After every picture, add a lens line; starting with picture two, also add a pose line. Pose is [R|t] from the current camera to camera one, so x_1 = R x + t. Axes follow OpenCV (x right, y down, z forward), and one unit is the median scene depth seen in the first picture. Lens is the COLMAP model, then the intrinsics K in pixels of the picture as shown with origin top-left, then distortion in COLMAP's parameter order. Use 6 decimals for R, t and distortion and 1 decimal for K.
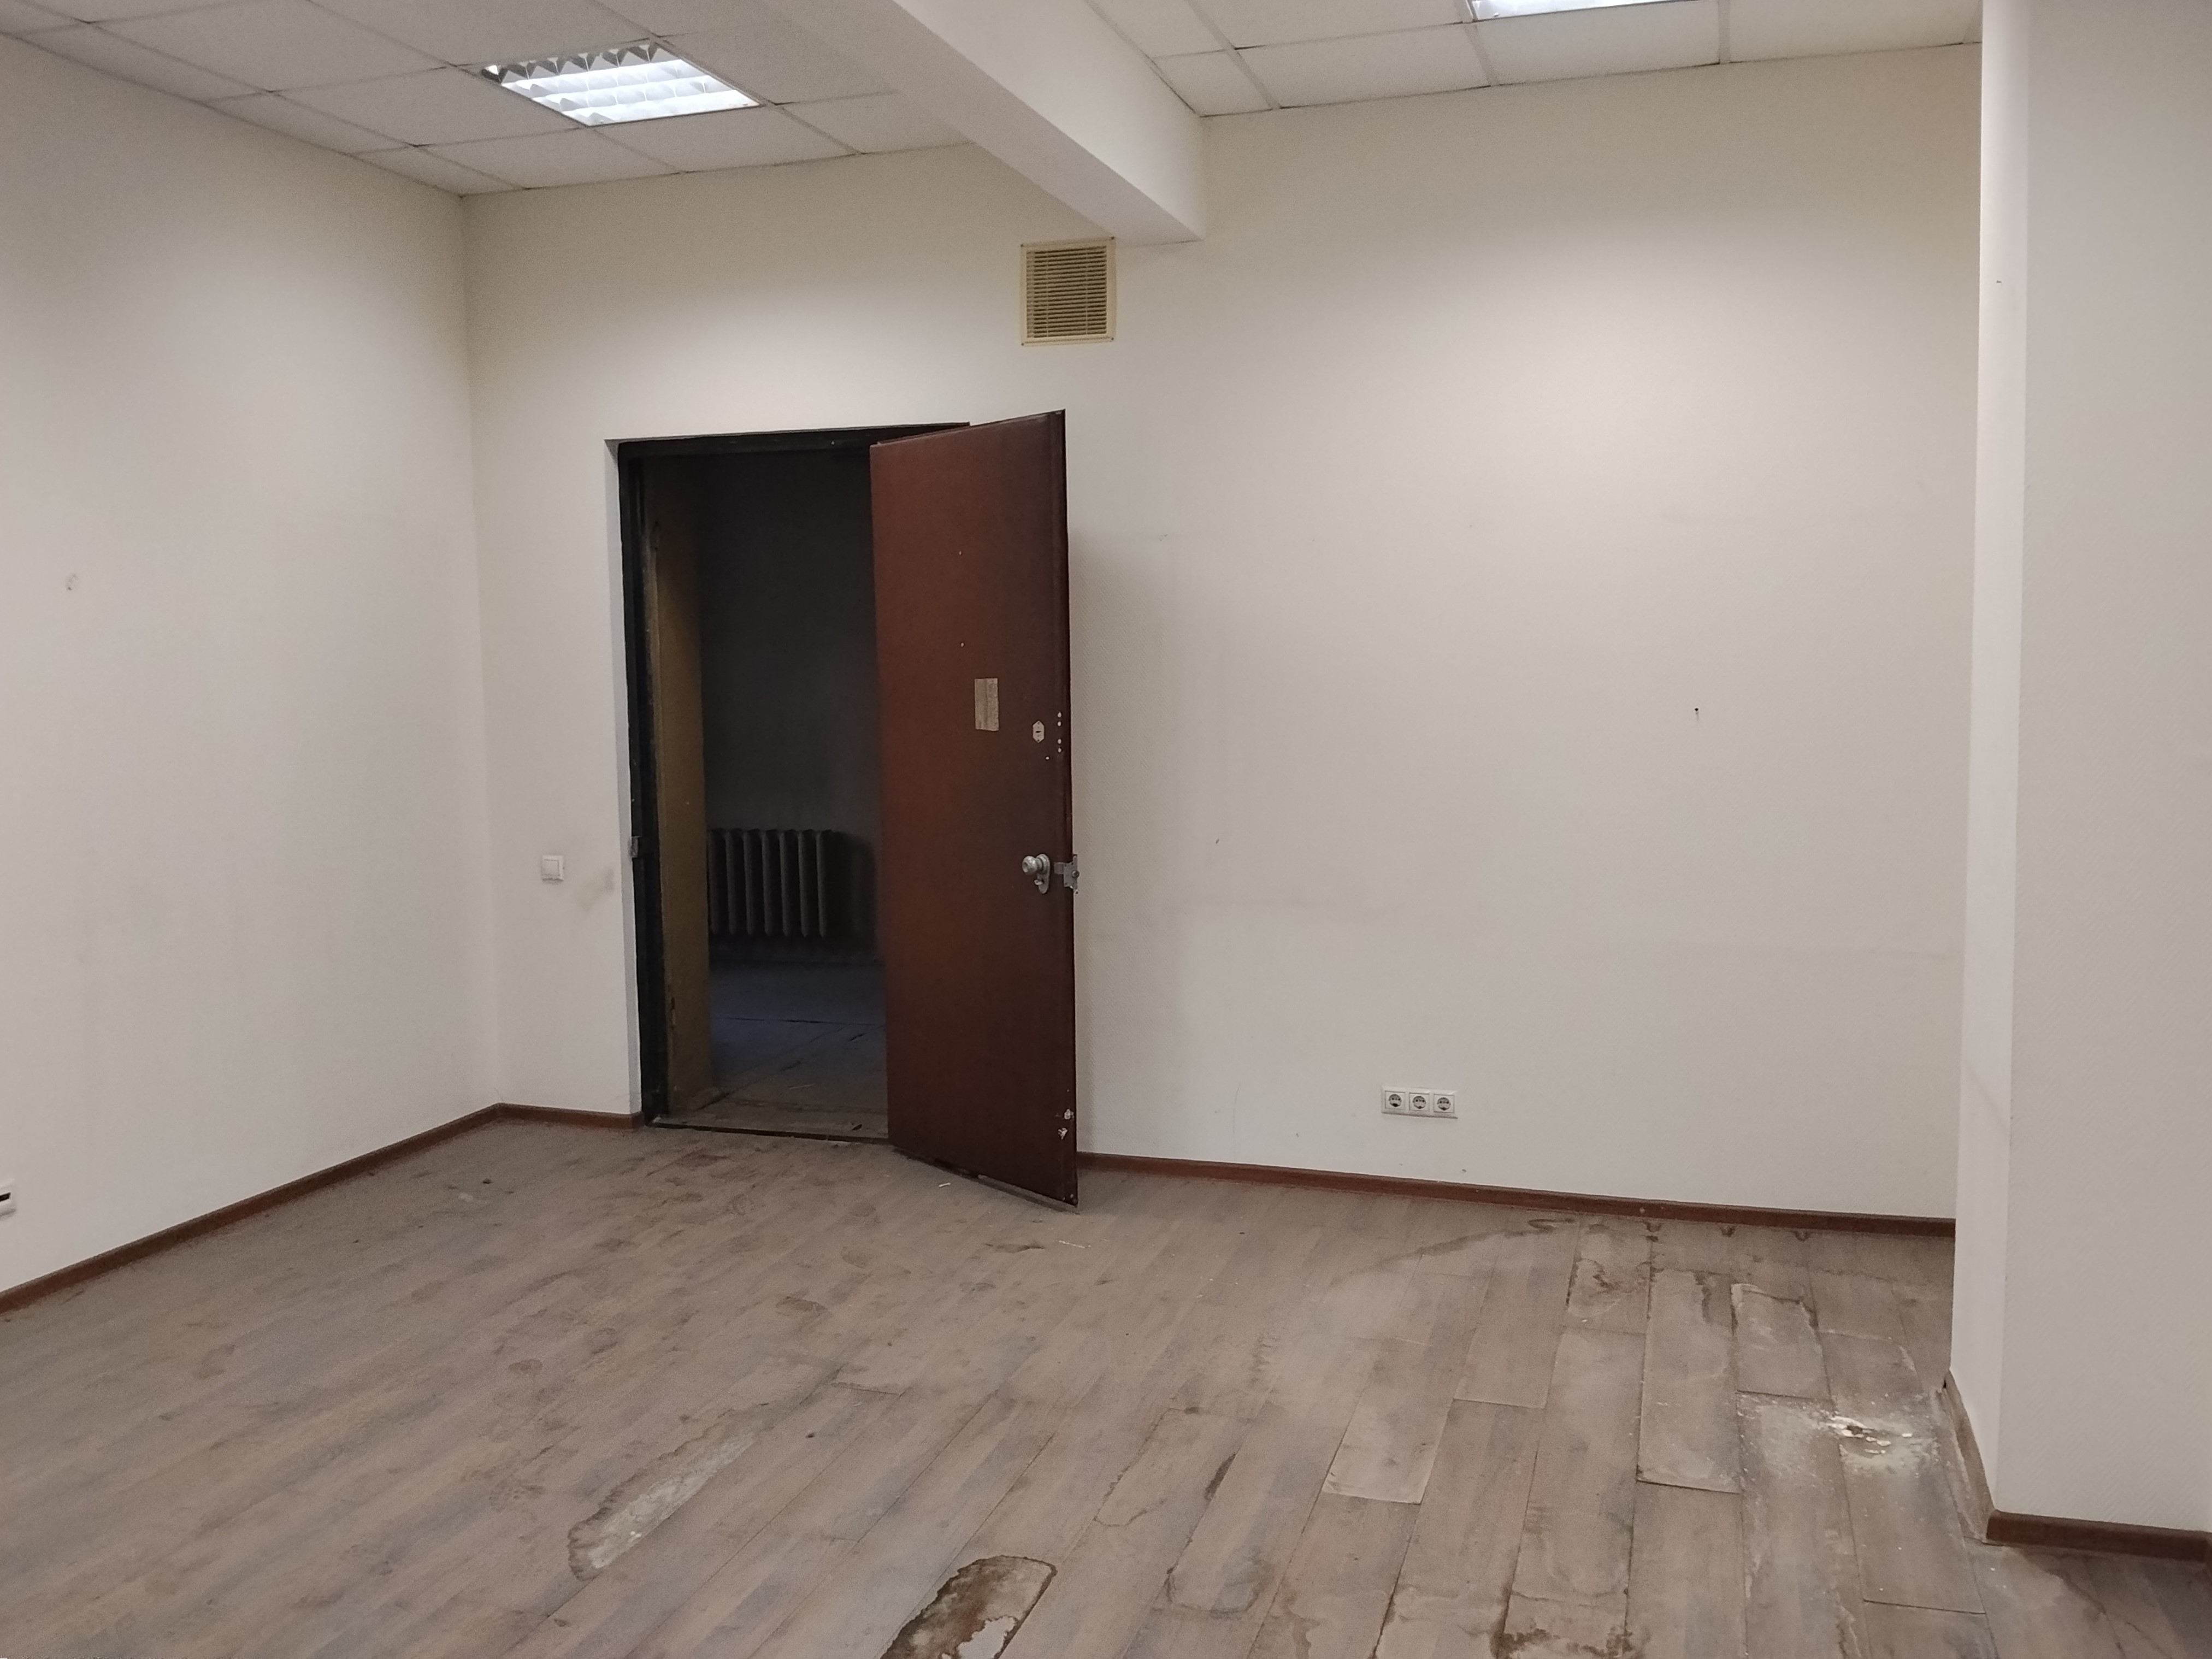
lens RADIAL K [[1865.7, 0, 1105.3], [0, 1865.7, 829.3], [0, 0, 1]] dist [0.006646, -0.020557]
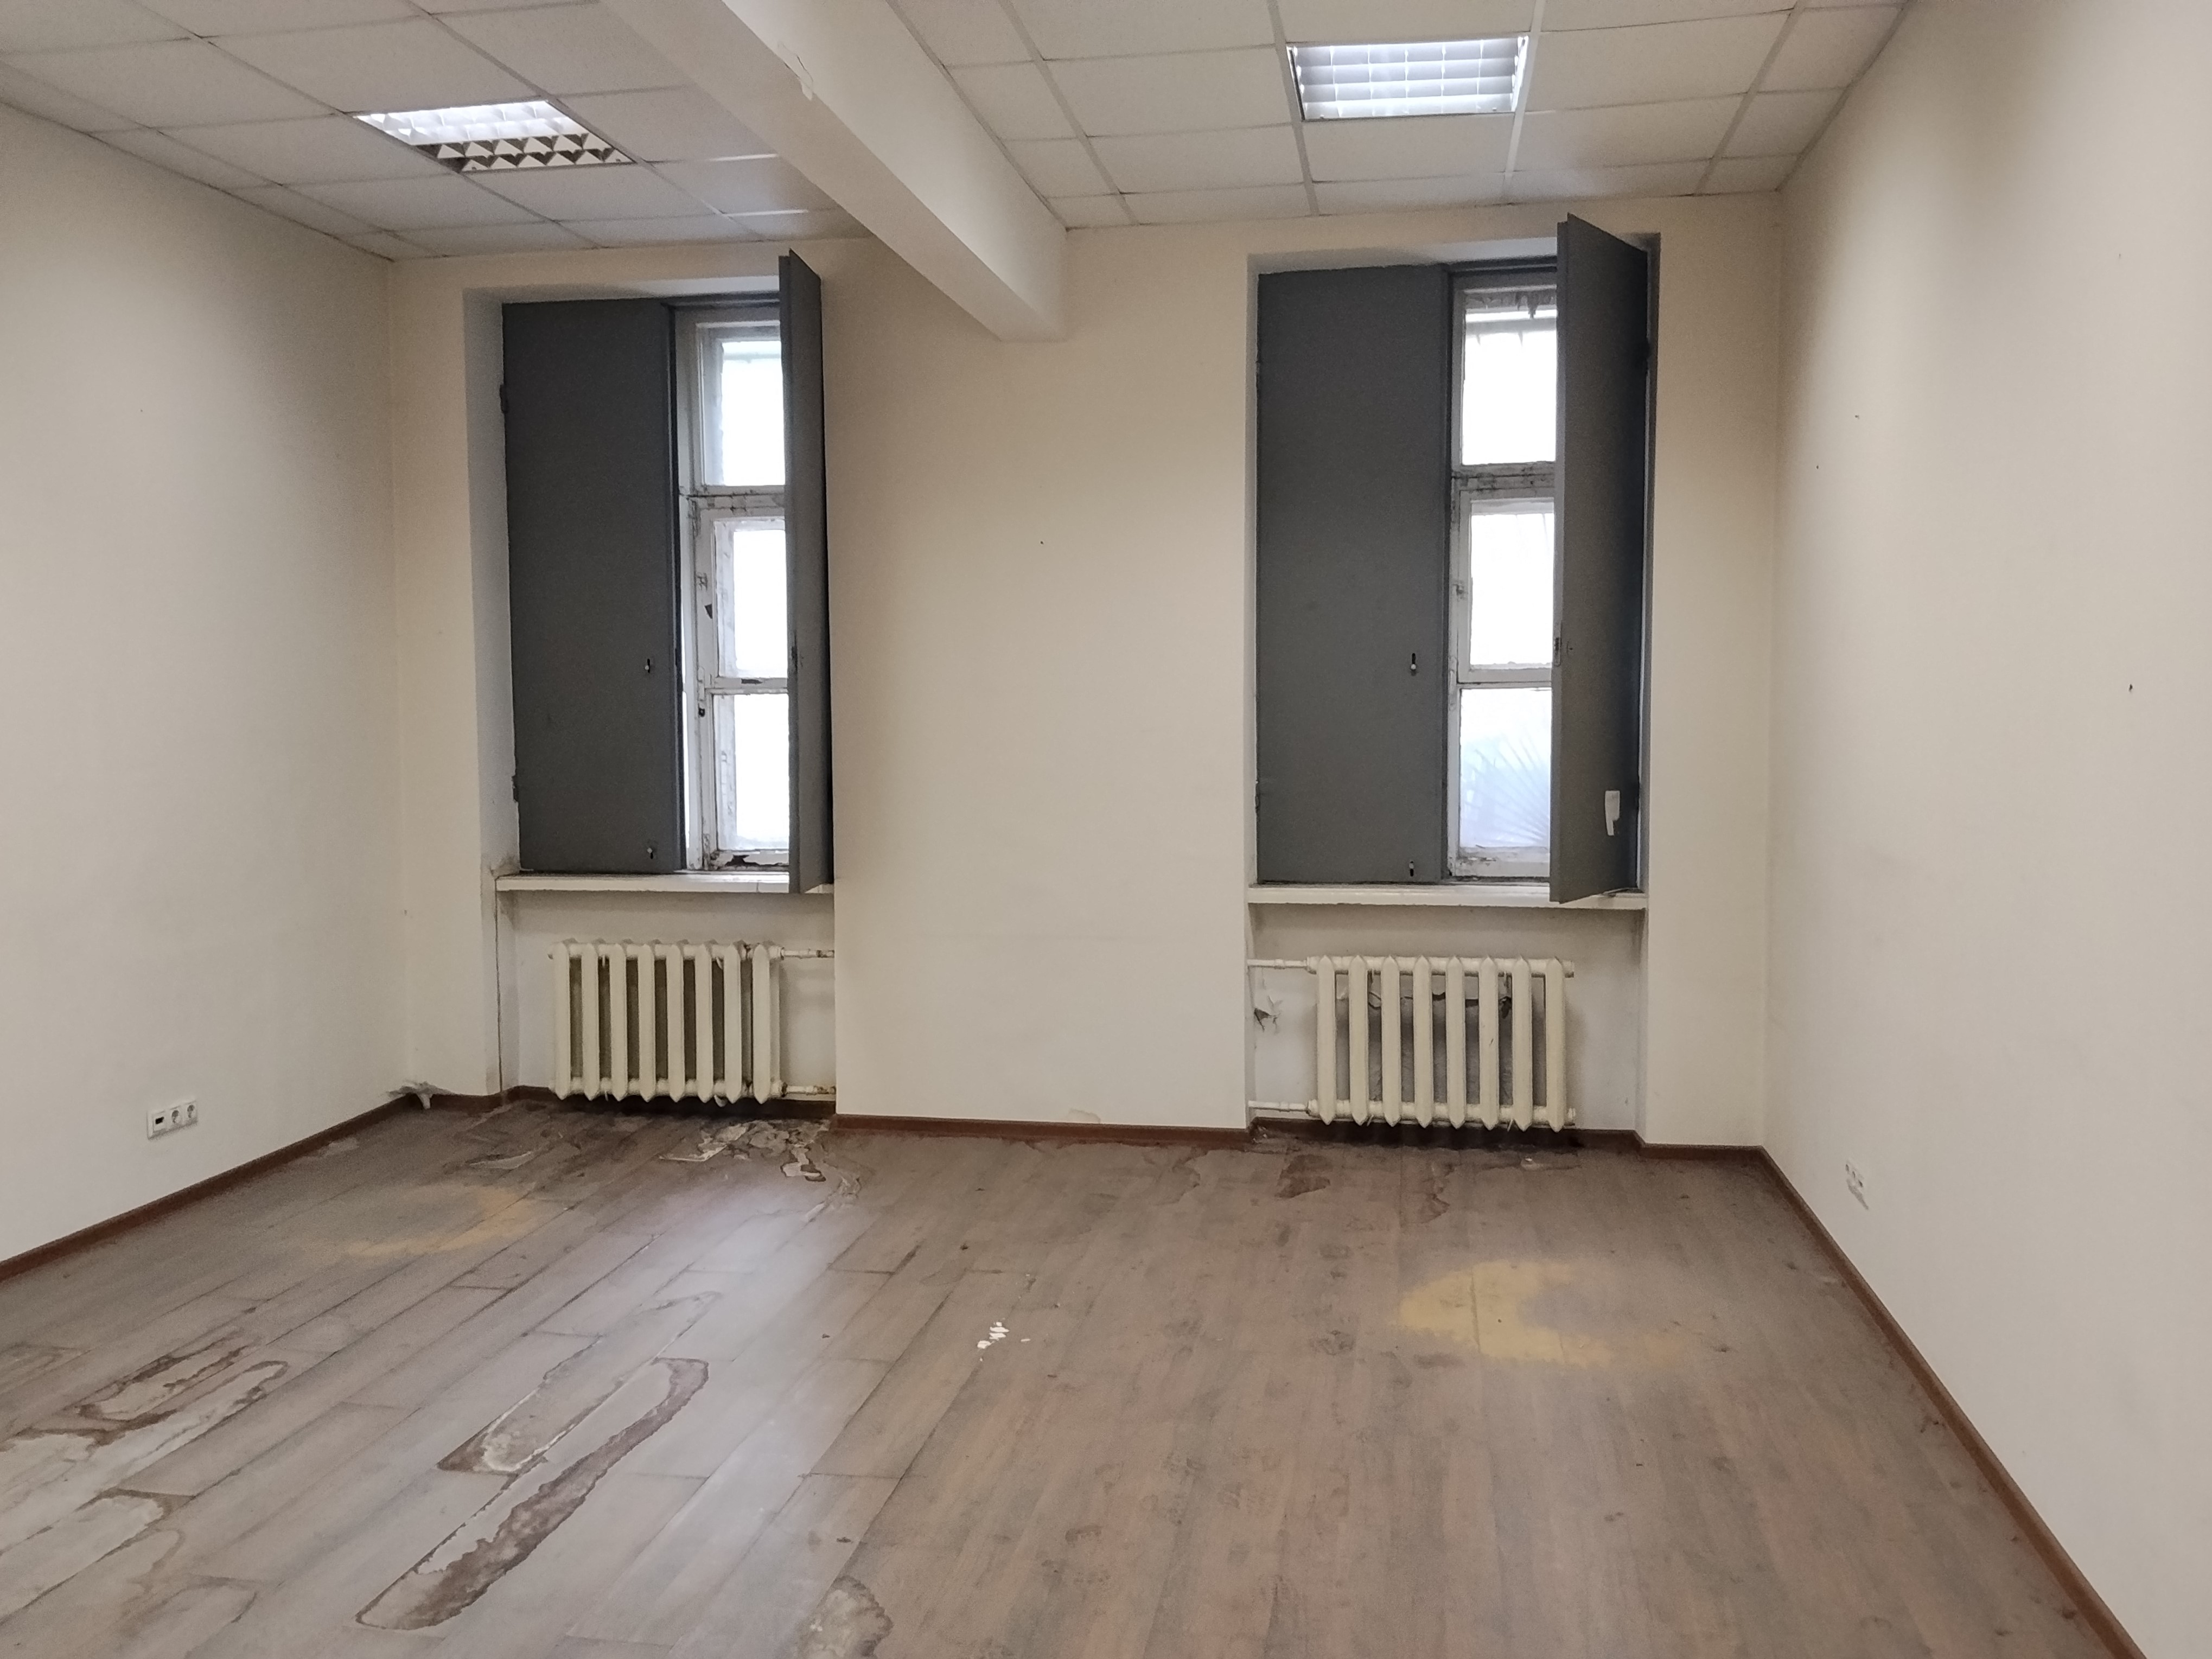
lens RADIAL K [[1865.7, 0, 1105.2], [0, 1865.7, 832.5], [0, 0, 1]] dist [0.006646, -0.020557]
pose [[-0.990247, 0.039972, -0.133464, -0.303023], [0.016048, 0.984309, 0.175725, -0.171628], [0.138394, 0.171869, -0.975350, 1.955883]]
